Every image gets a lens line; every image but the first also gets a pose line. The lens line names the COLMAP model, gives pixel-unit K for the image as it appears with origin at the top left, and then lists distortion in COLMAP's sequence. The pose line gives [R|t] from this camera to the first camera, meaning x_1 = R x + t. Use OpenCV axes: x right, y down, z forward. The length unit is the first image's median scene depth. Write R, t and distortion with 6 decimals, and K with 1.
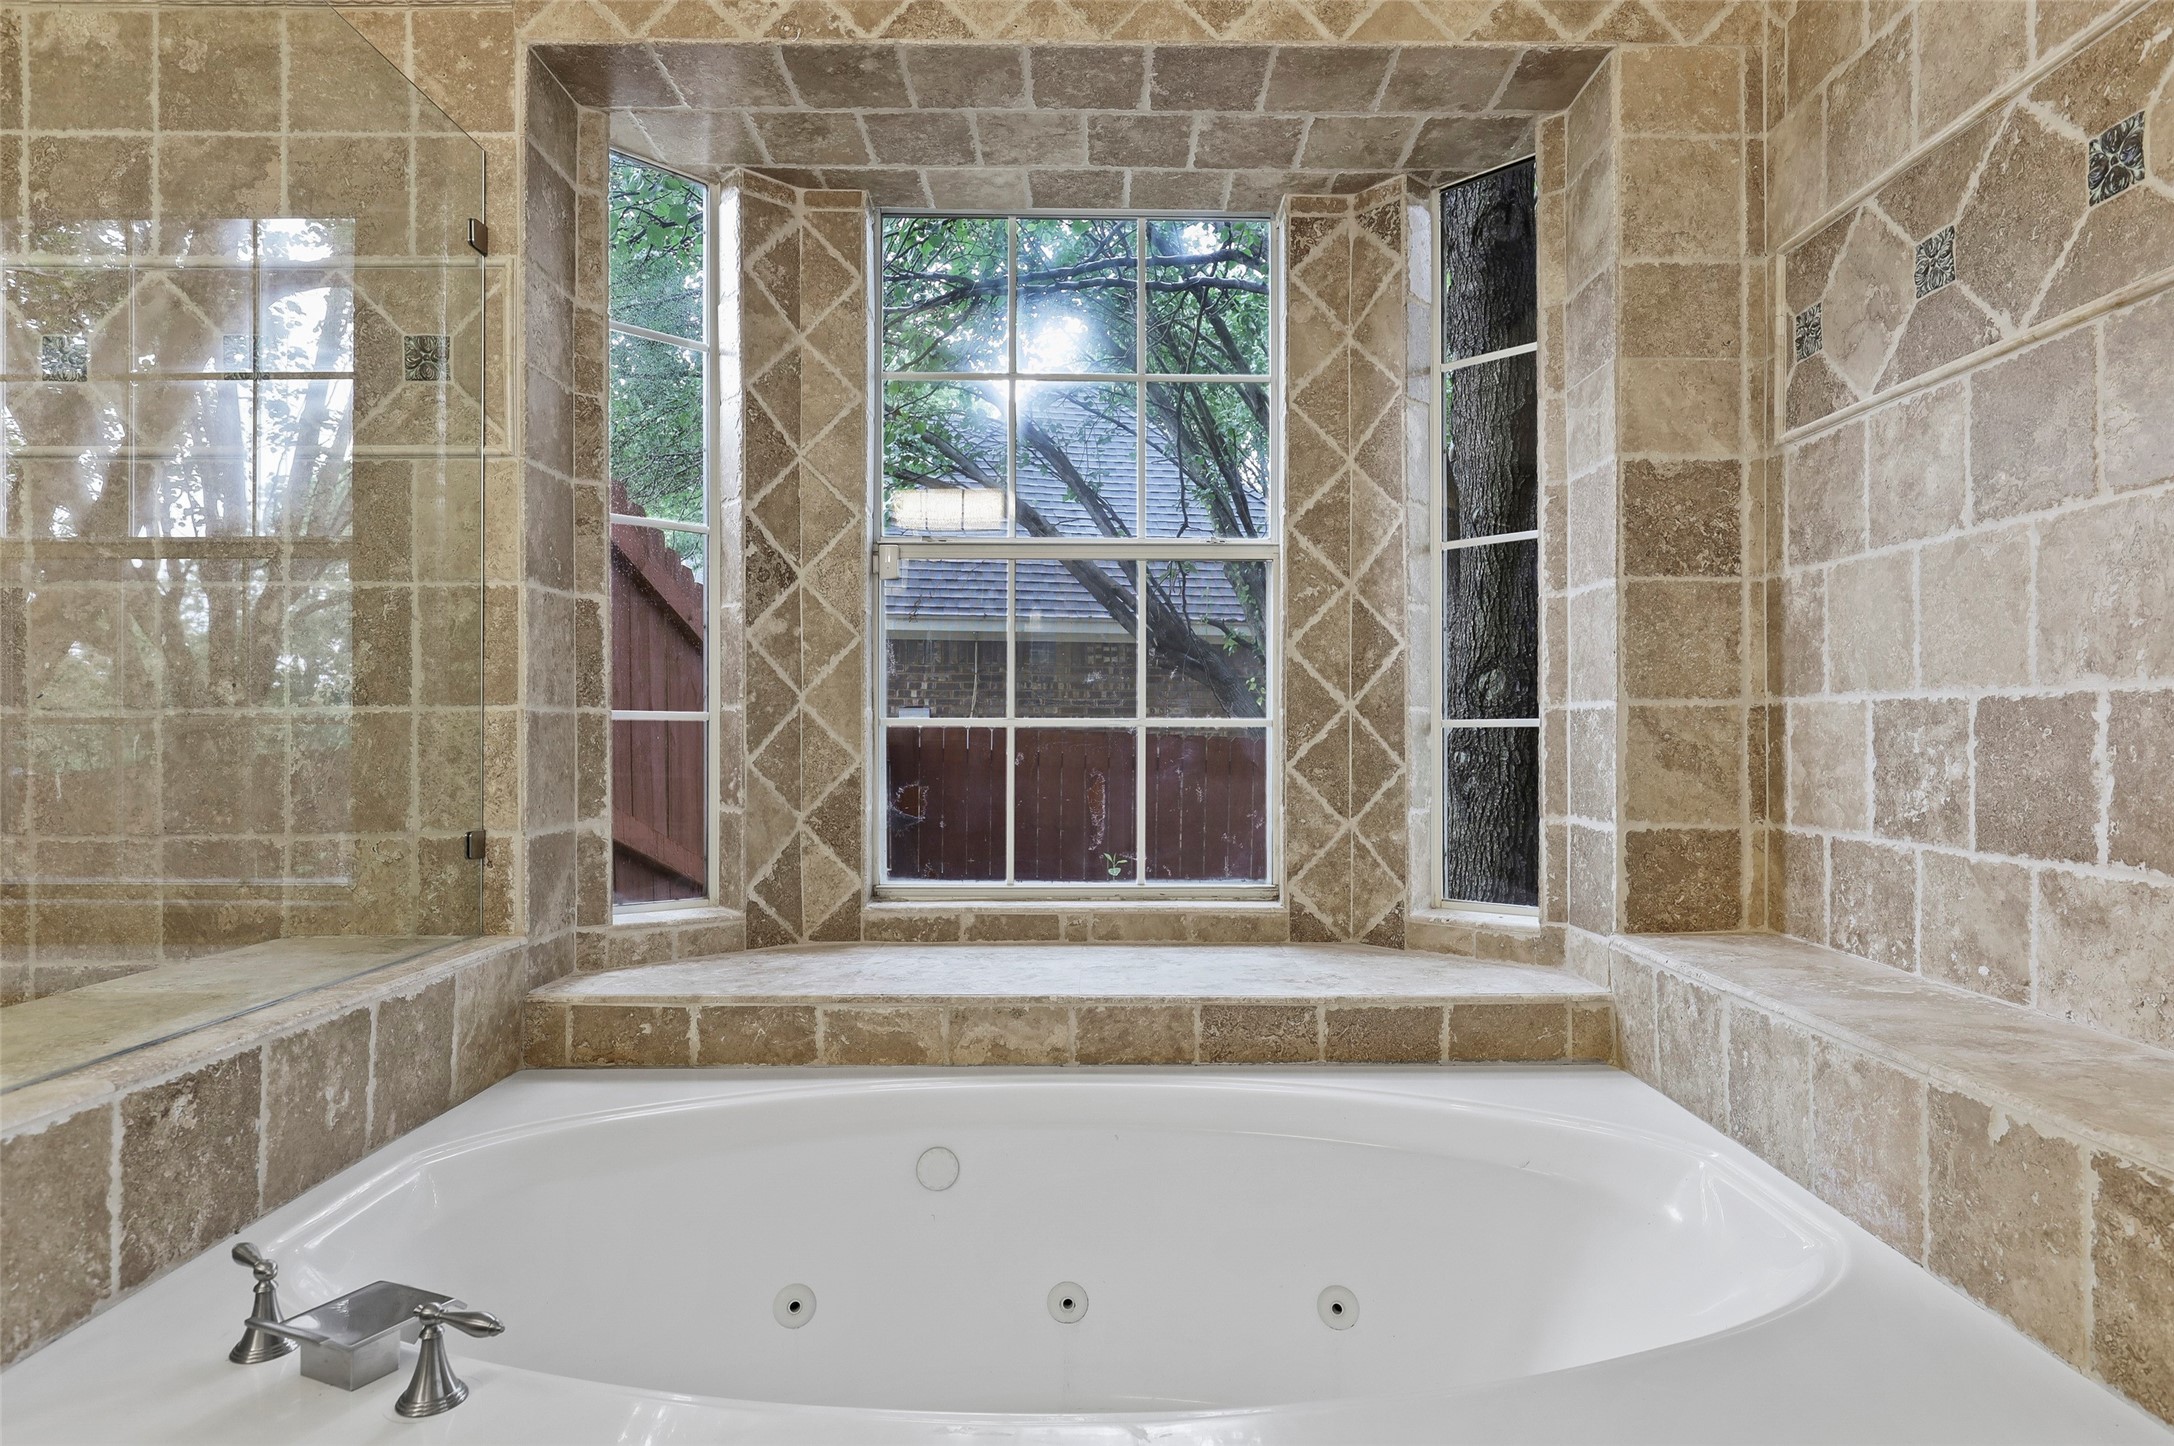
lens RADIAL K [[1228.7, 0, 1091.3], [0, 1228.7, 727.6], [0, 0, 1]] dist [-0.001518, 0.001886]
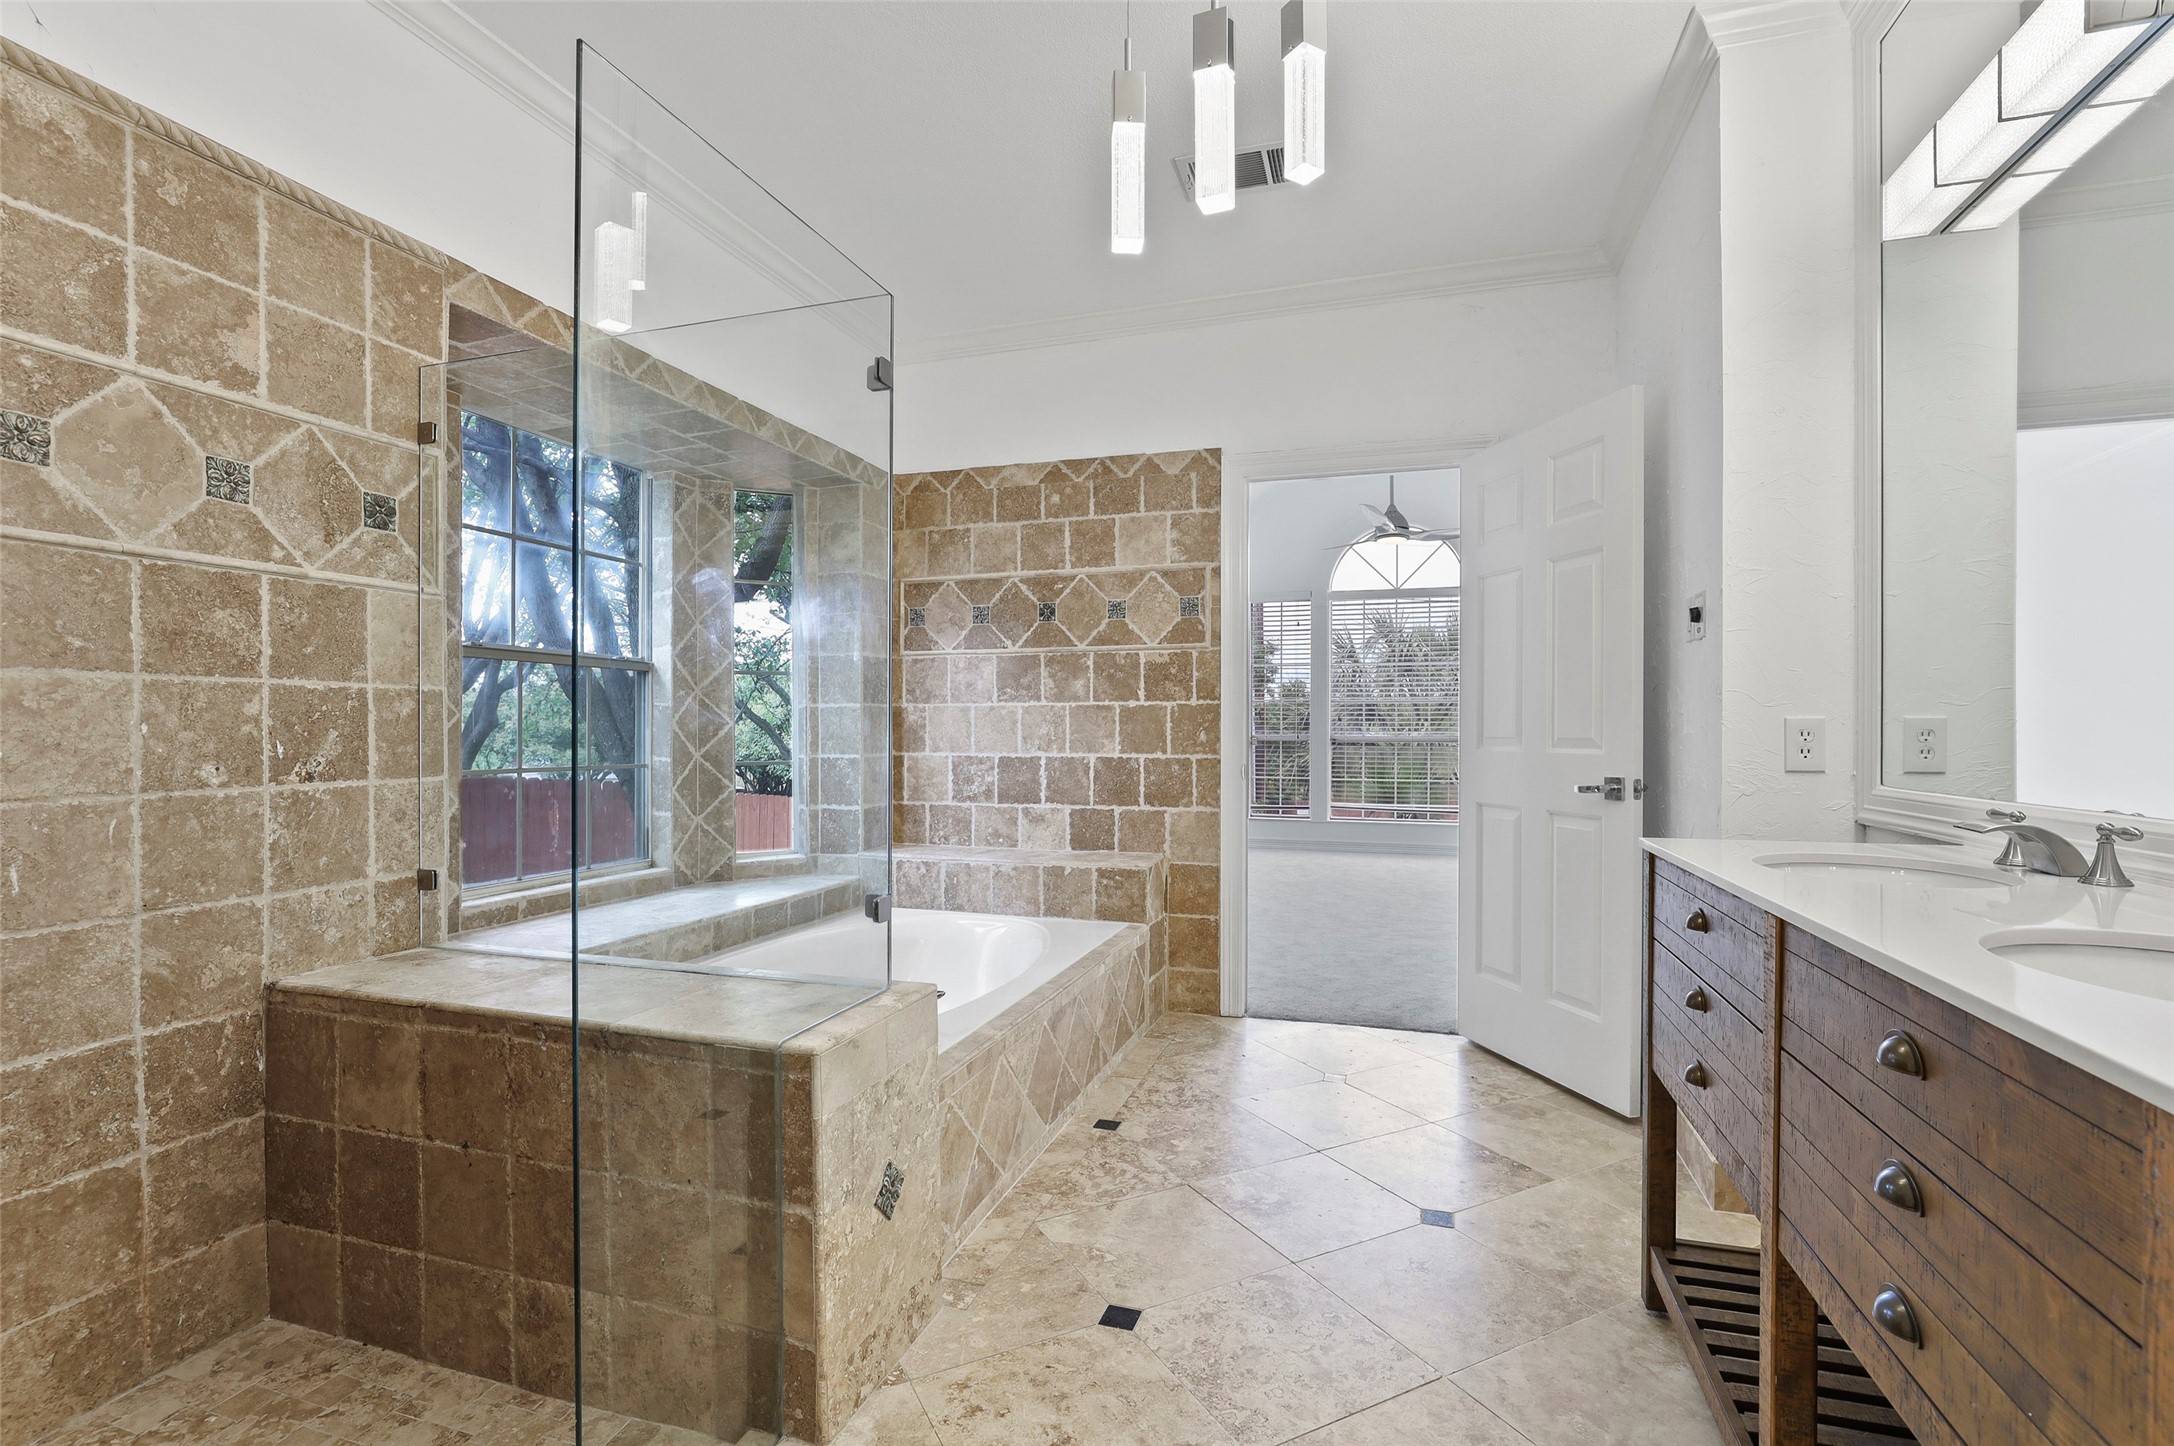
lens RADIAL K [[996.1, 0, 1097.0], [0, 996.1, 734.4], [0, 0, 1]] dist [-0.023397, 0.008672]
pose [[0.309904, -0.002770, 0.950764, -1.303358], [-0.001379, 0.999993, 0.003363, -0.070230], [-0.950767, -0.002353, 0.309898, -0.044905]]
